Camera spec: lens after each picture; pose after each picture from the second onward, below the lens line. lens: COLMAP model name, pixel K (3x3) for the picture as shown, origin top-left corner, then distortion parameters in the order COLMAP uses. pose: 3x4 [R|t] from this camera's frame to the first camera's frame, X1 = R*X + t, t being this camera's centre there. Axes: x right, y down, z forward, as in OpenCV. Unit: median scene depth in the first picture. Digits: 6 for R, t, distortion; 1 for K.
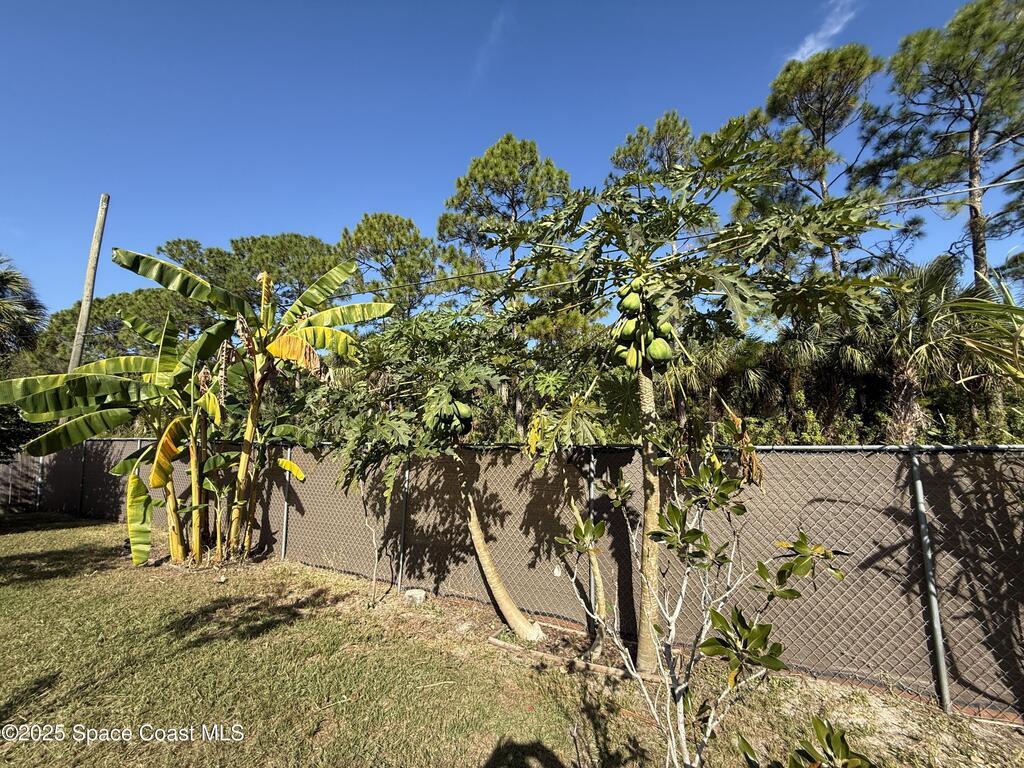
lens RADIAL K [[408.7, 0, 508.8], [0, 408.7, 385.9], [0, 0, 1]] dist [0.001257, -0.000640]
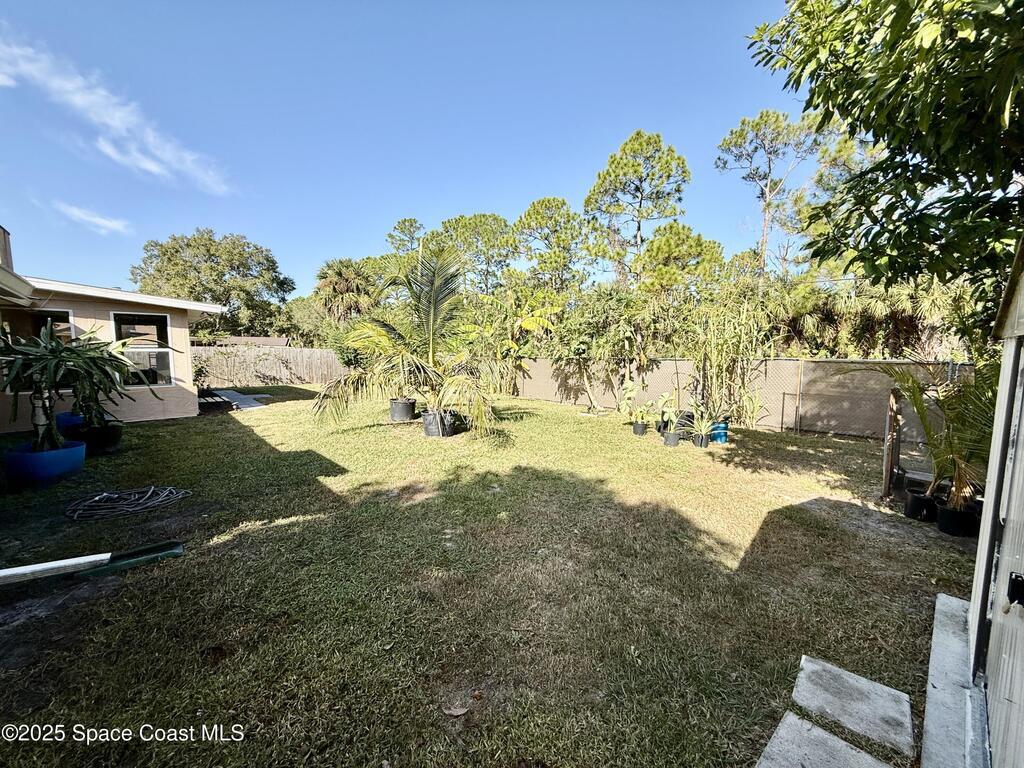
lens RADIAL K [[408.7, 0, 509.1], [0, 408.7, 385.3], [0, 0, 1]] dist [0.001257, -0.000640]
pose [[0.936689, 0.045103, -0.347246, 0.348458], [0.016632, 0.984820, 0.172781, -0.149639], [0.349767, -0.167617, 0.921720, -1.648313]]
